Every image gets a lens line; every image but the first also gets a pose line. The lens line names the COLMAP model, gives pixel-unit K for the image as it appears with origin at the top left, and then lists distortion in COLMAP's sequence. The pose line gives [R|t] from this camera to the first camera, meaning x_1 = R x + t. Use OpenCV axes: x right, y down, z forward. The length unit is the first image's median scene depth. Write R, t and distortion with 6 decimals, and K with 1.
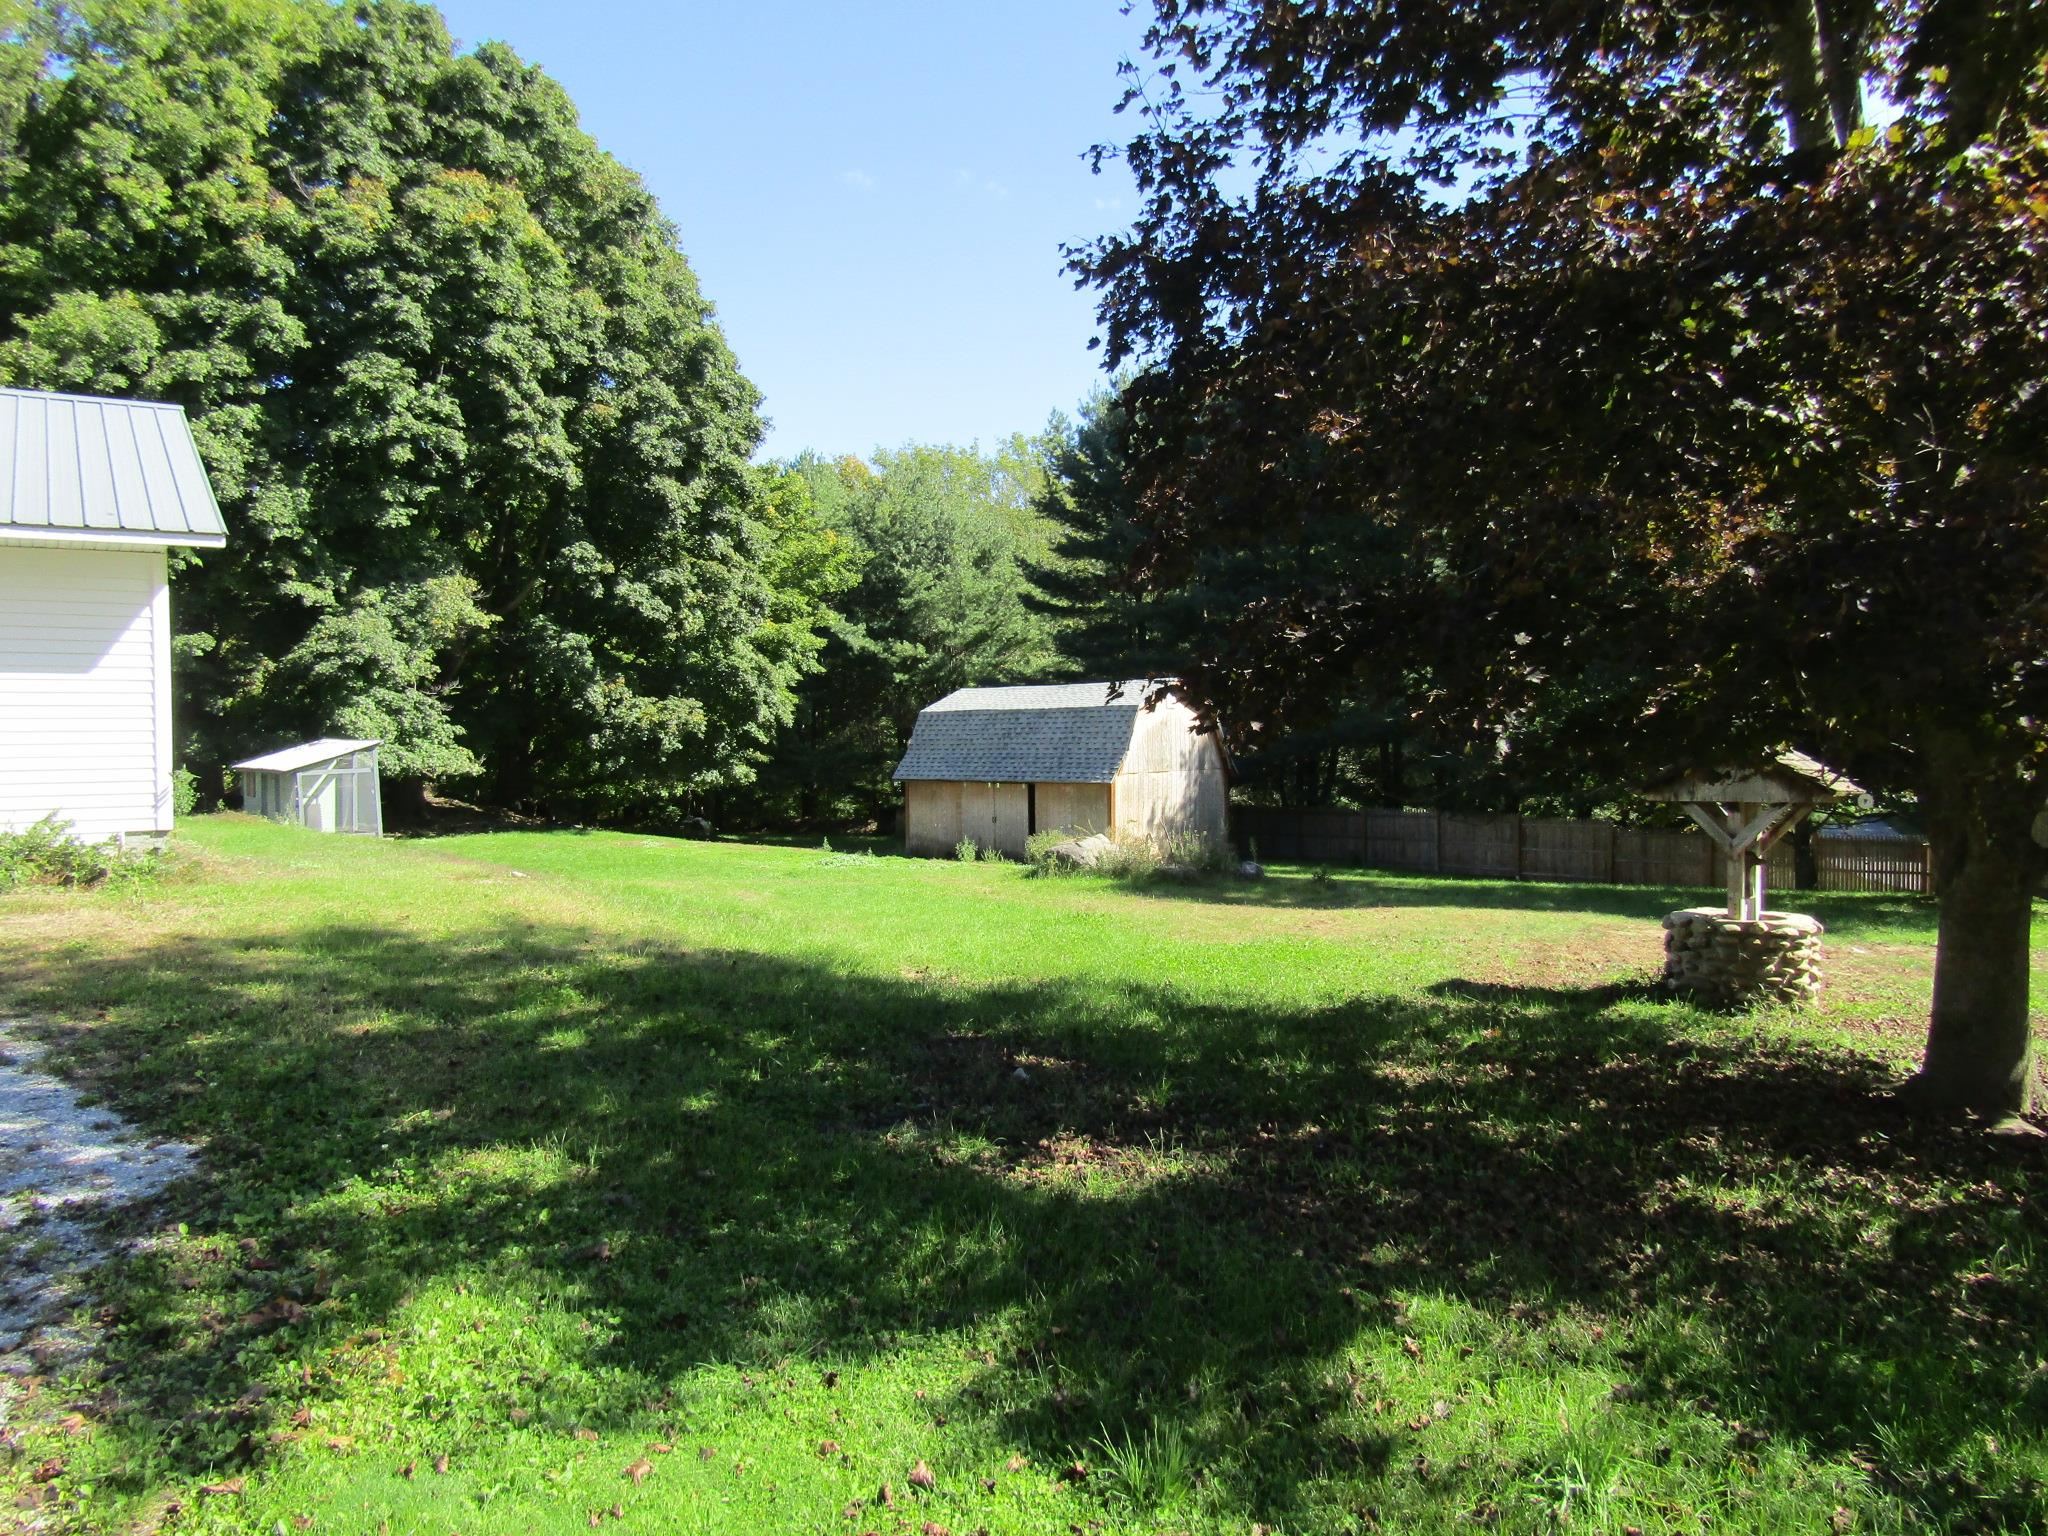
lens RADIAL K [[1494.2, 0, 1024.0], [0, 1494.2, 768.0], [0, 0, 1]] dist [-0.020315, 0.005943]
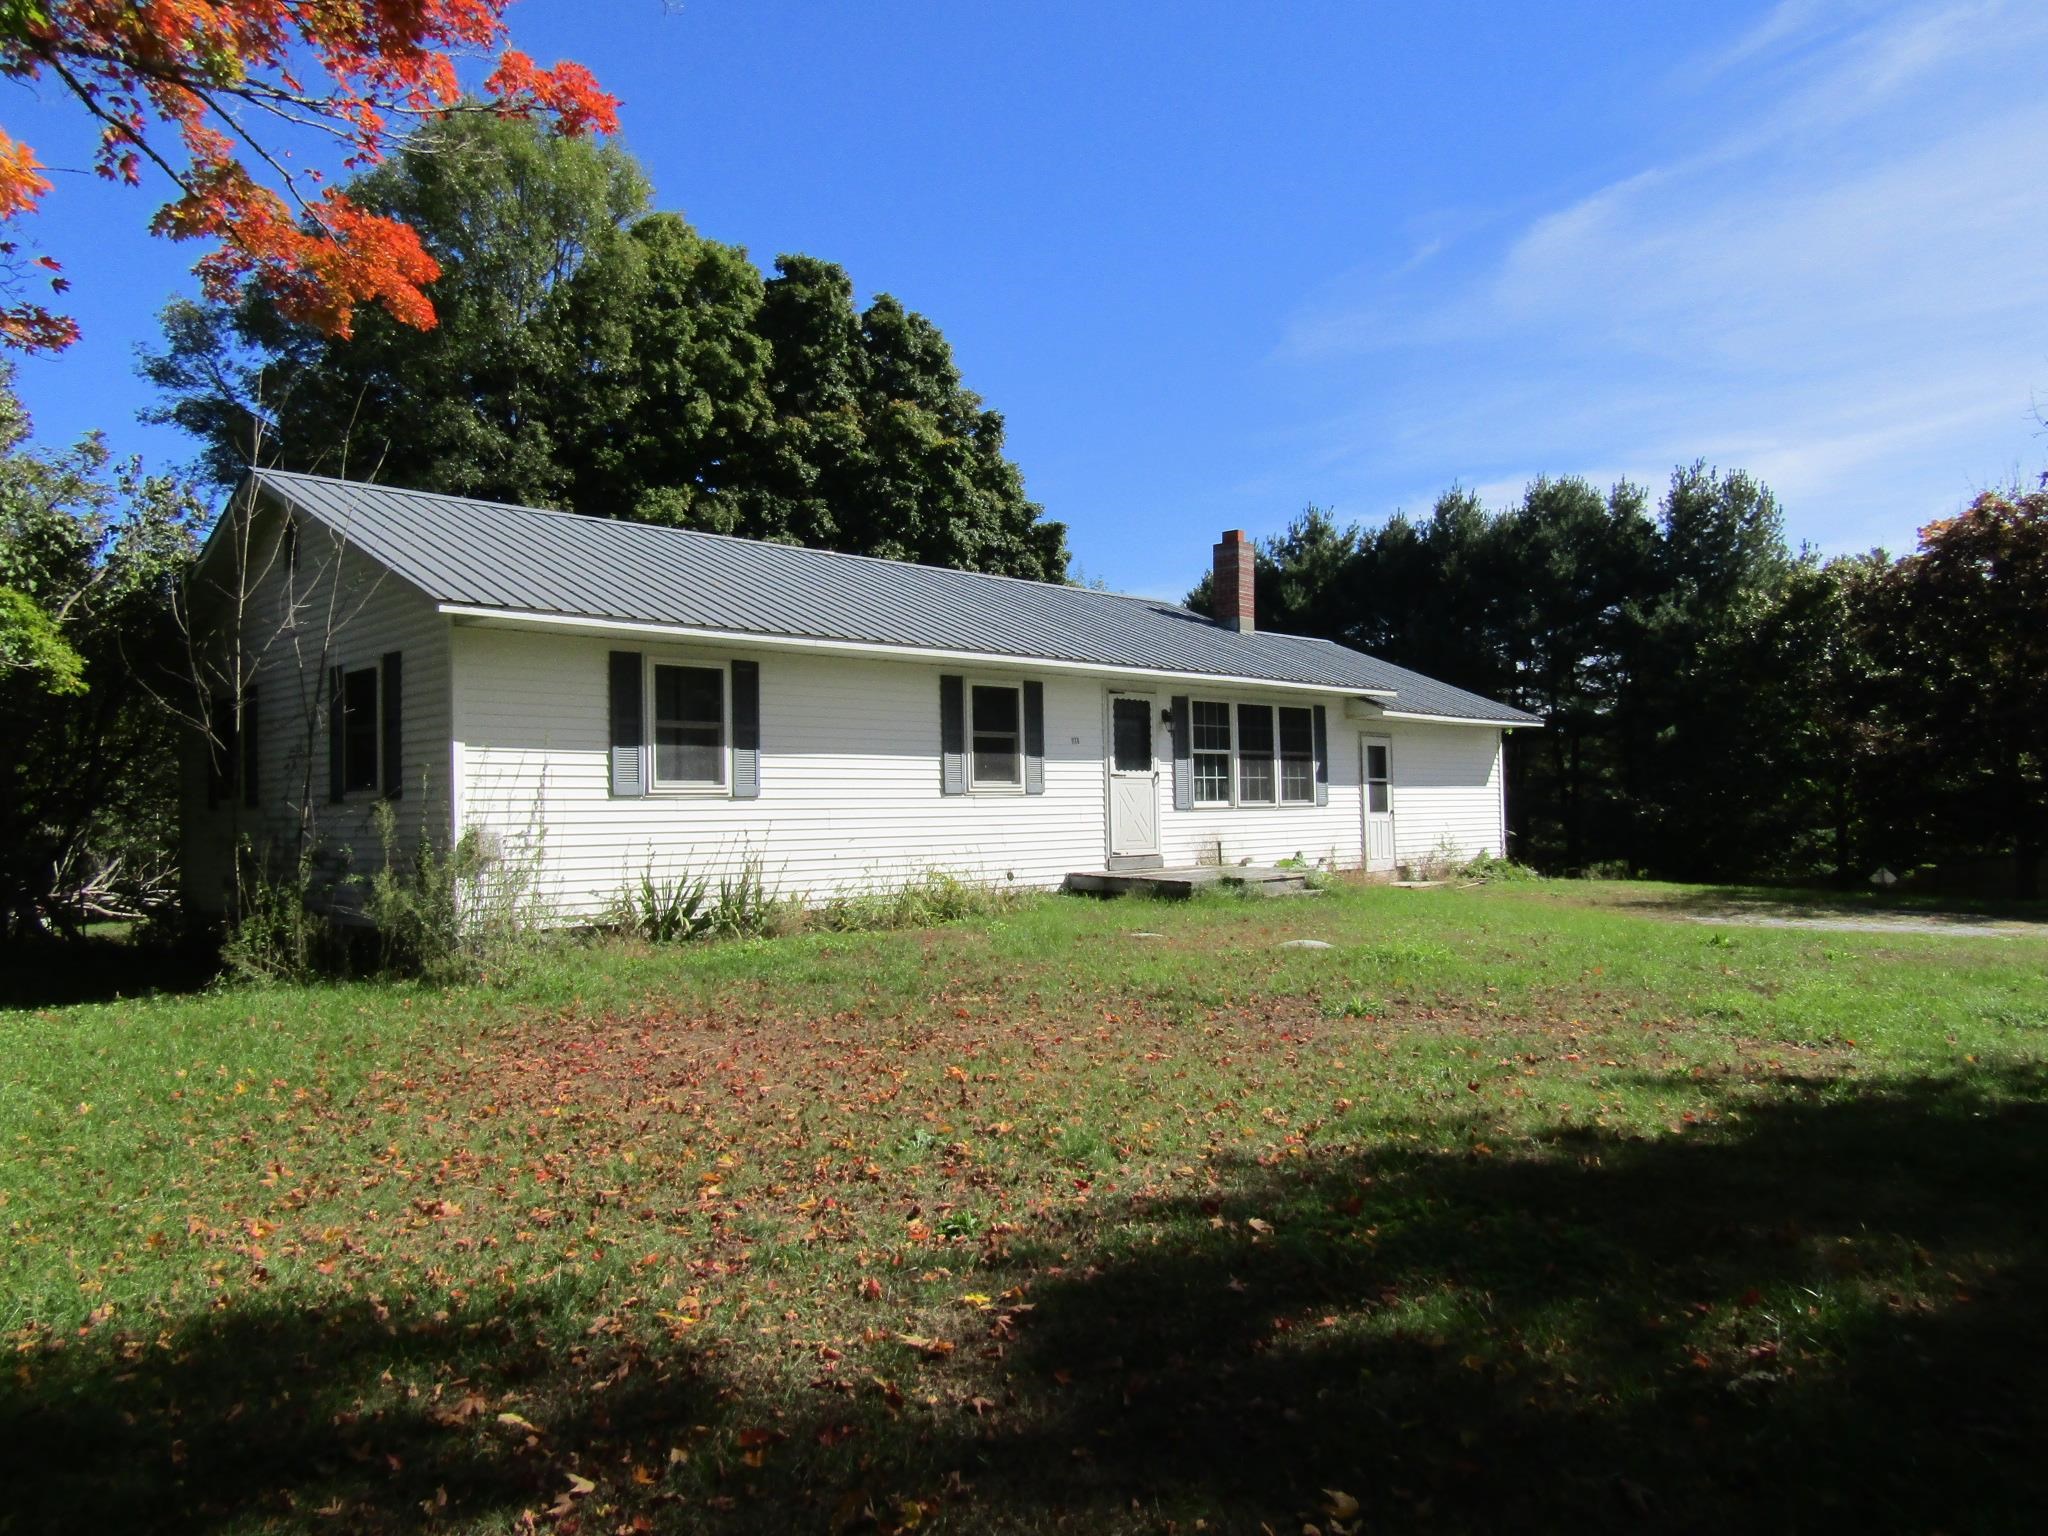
lens RADIAL K [[1486.3, 0, 1071.6], [0, 1486.3, 768.0], [0, 0, 1]] dist [0.001859, 0.002032]
pose [[0.970370, -0.009413, 0.241441, -0.567935], [0.024133, 0.998020, -0.058084, 0.007403], [-0.240416, 0.062190, 0.968676, -0.308295]]
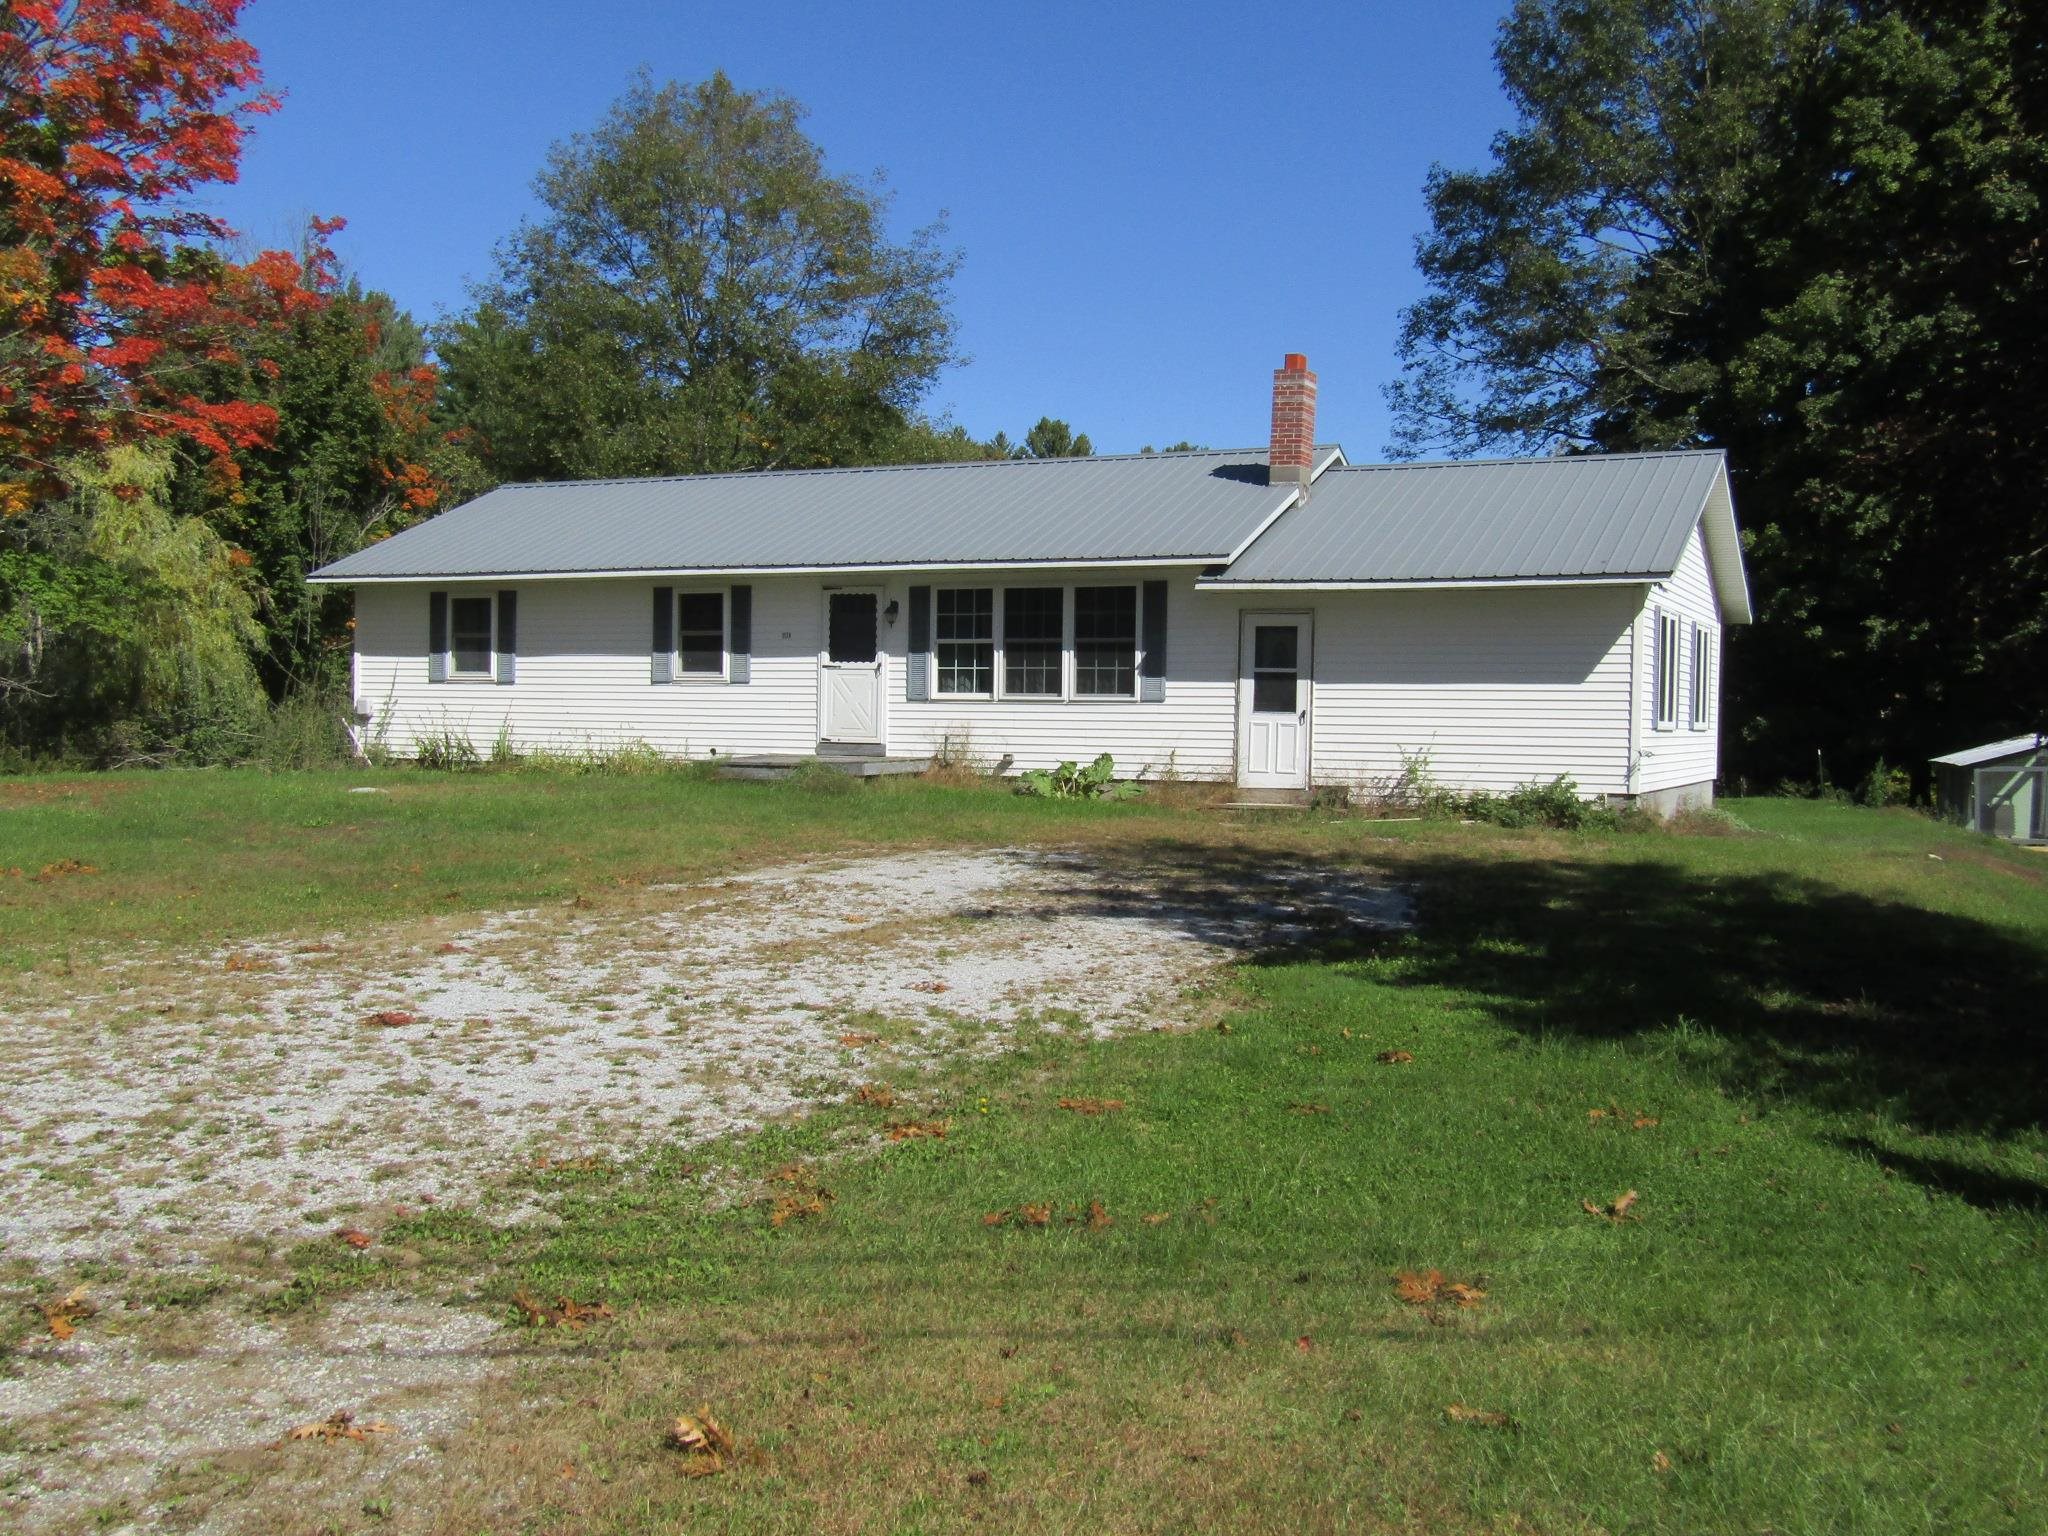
lens RADIAL K [[1998.5, 0, 1024.0], [0, 1998.5, 768.0], [0, 0, 1]] dist [0.008351, -0.010302]
pose [[0.515045, 0.036204, -0.856398, 0.229717], [-0.034951, 0.999164, 0.021219, -0.000184], [0.856450, 0.019003, 0.515879, -0.135252]]
